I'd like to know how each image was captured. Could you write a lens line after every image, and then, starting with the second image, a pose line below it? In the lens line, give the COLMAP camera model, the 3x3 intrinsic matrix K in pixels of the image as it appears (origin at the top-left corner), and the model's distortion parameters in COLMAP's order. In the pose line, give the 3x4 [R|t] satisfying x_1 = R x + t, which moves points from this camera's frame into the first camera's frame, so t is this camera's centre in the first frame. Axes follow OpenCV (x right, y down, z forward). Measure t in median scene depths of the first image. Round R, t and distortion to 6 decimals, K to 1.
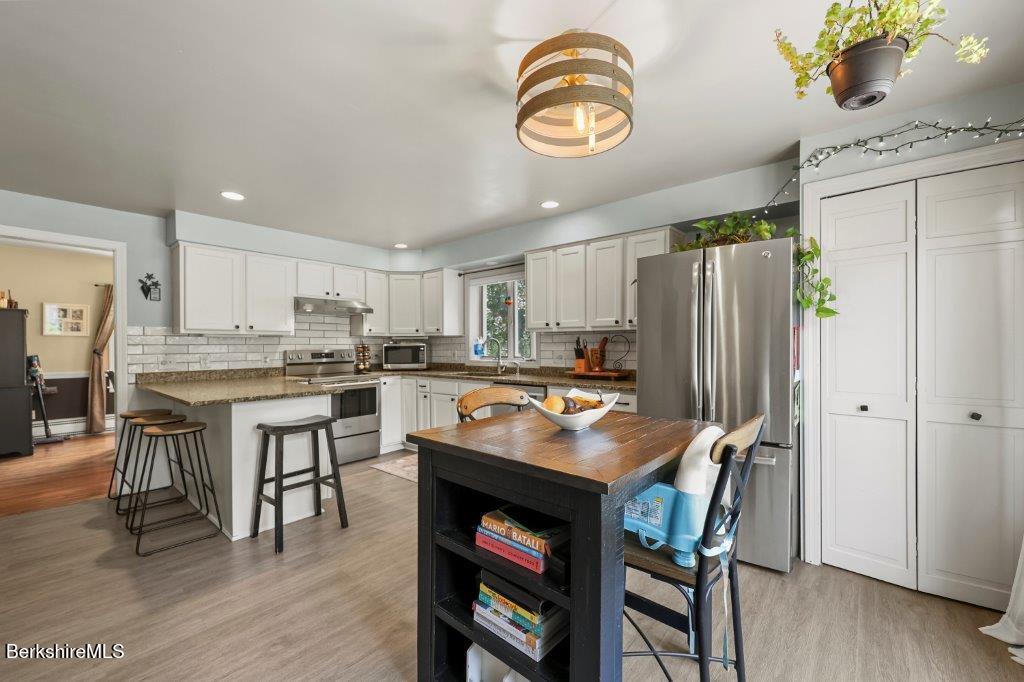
lens RADIAL K [[417.9, 0, 508.8], [0, 417.9, 345.5], [0, 0, 1]] dist [-0.001031, 0.001551]
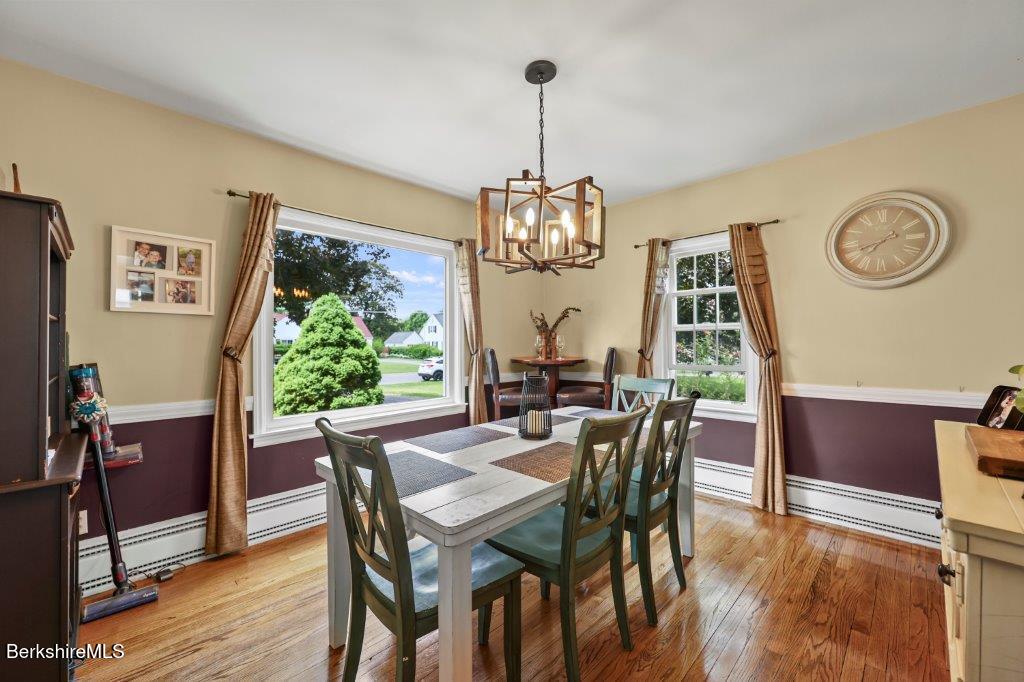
lens RADIAL K [[417.9, 0, 524.1], [0, 417.9, 338.3], [0, 0, 1]] dist [-0.001031, 0.001551]
pose [[0.998282, 0.006058, -0.058272, -0.869056], [-0.006428, 0.999960, -0.006167, 0.001559], [0.058232, 0.006531, 0.998282, 0.780994]]
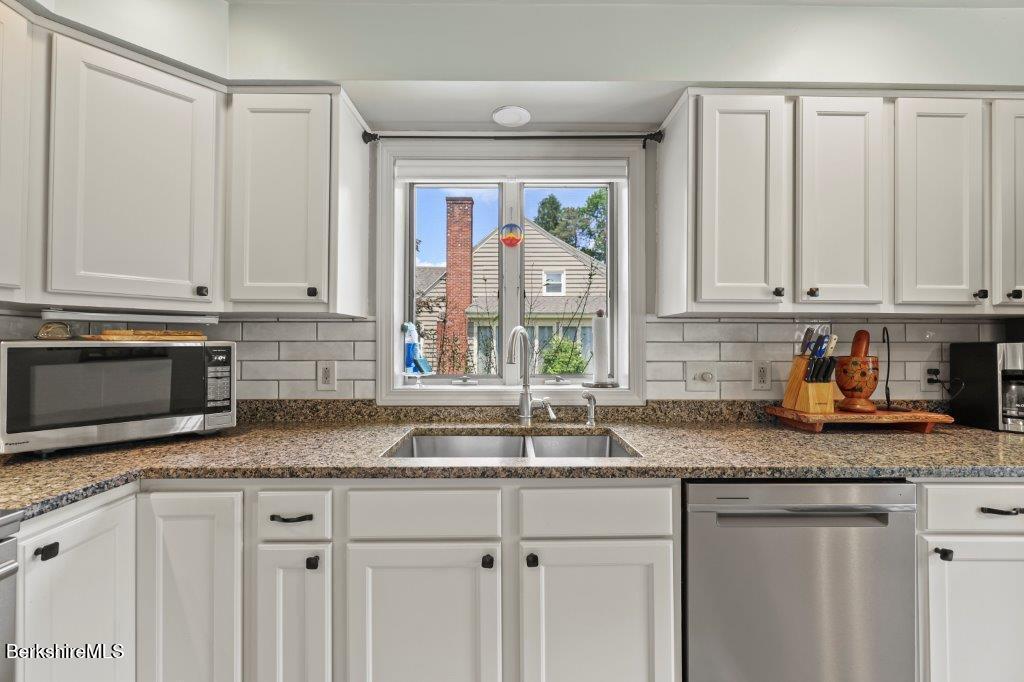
lens RADIAL K [[417.9, 0, 514.8], [0, 417.9, 336.2], [0, 0, 1]] dist [-0.001031, 0.001551]
pose [[0.751288, 0.019441, 0.659689, -0.273996], [-0.005539, 0.999717, -0.023154, -0.001402], [-0.659952, 0.013741, 0.751182, 0.746068]]
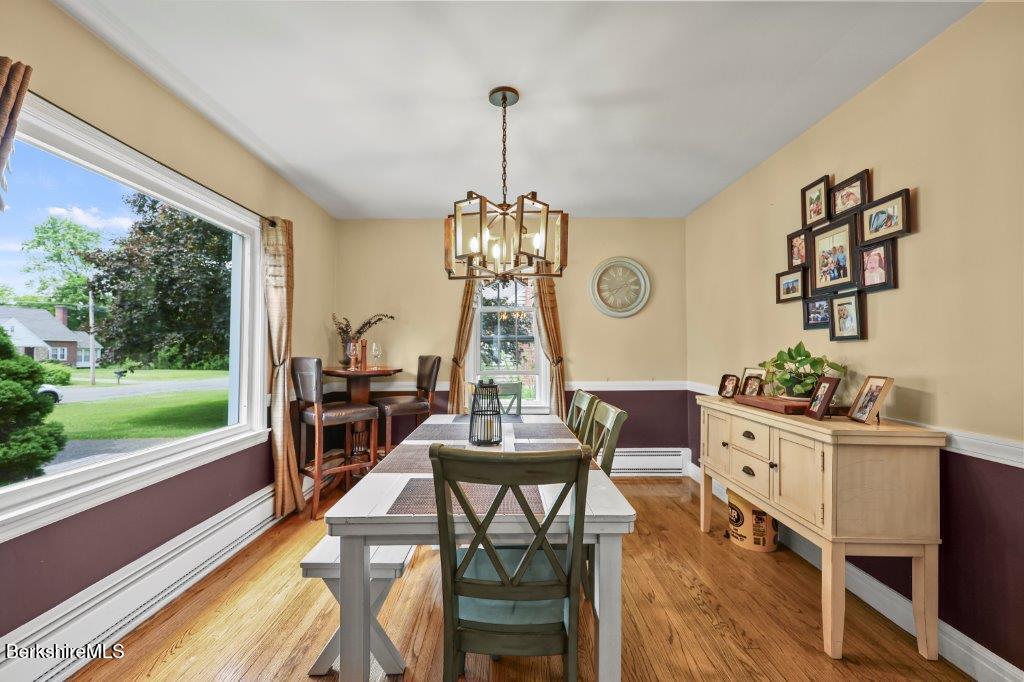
lens RADIAL K [[417.9, 0, 513.0], [0, 417.9, 342.9], [0, 0, 1]] dist [-0.001031, 0.001551]
pose [[0.739743, 0.024464, 0.672444, -1.175392], [-0.013023, 0.999672, -0.022042, 0.003235], [-0.672763, 0.007548, 0.739819, 0.869888]]
